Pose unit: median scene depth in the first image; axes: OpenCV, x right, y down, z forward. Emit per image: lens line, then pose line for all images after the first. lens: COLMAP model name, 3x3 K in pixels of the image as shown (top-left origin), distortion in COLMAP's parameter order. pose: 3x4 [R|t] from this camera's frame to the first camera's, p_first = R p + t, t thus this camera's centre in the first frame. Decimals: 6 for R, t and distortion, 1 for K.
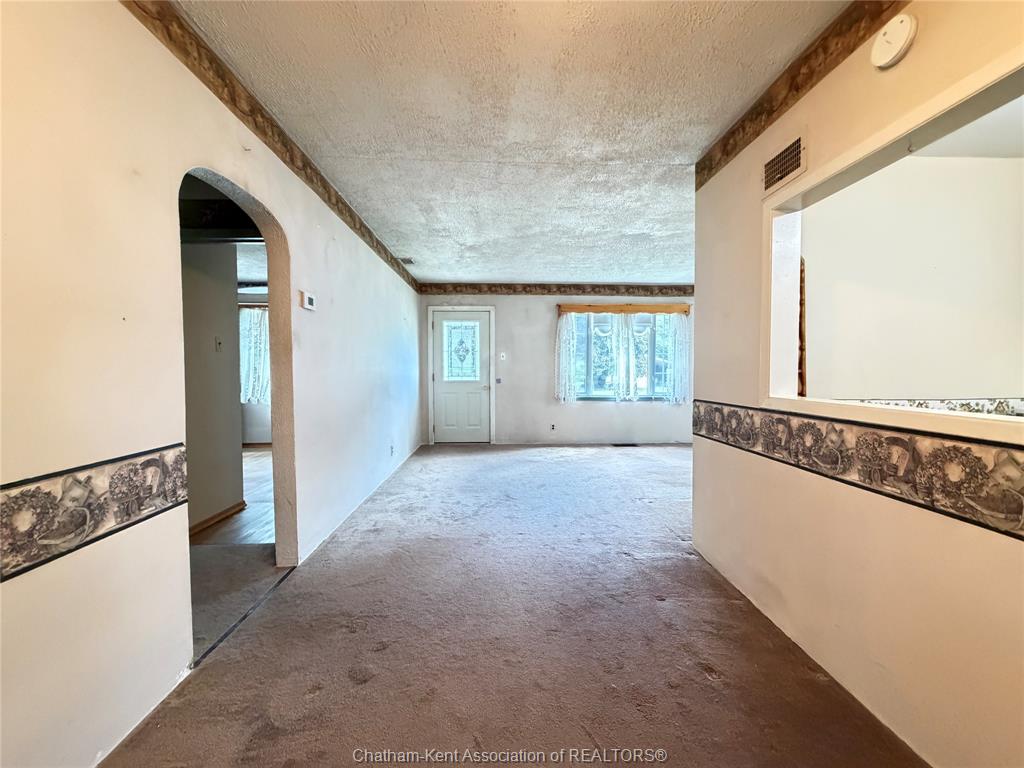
lens RADIAL K [[411.4, 0, 513.5], [0, 411.4, 383.6], [0, 0, 1]] dist [0.001654, -0.000640]
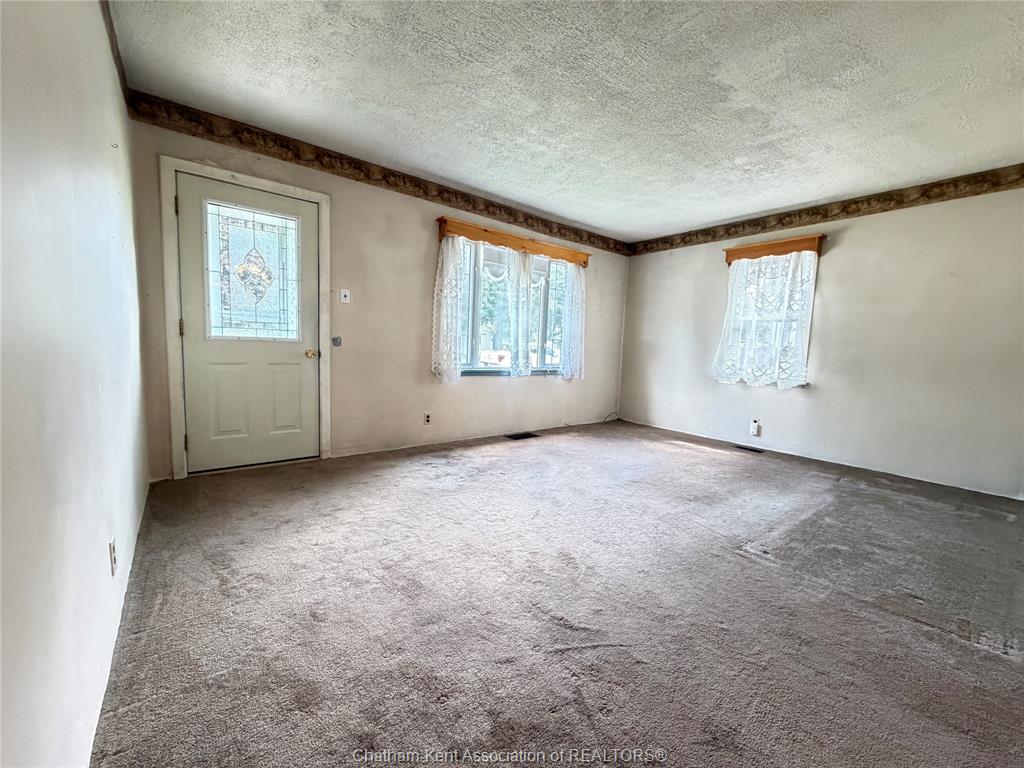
lens RADIAL K [[411.4, 0, 516.3], [0, 411.4, 383.2], [0, 0, 1]] dist [0.001654, -0.000640]
pose [[0.802909, -0.024332, 0.595605, -0.169451], [-0.018276, 0.997692, 0.065395, 0.008543], [-0.595822, -0.063391, 0.800611, 0.428529]]
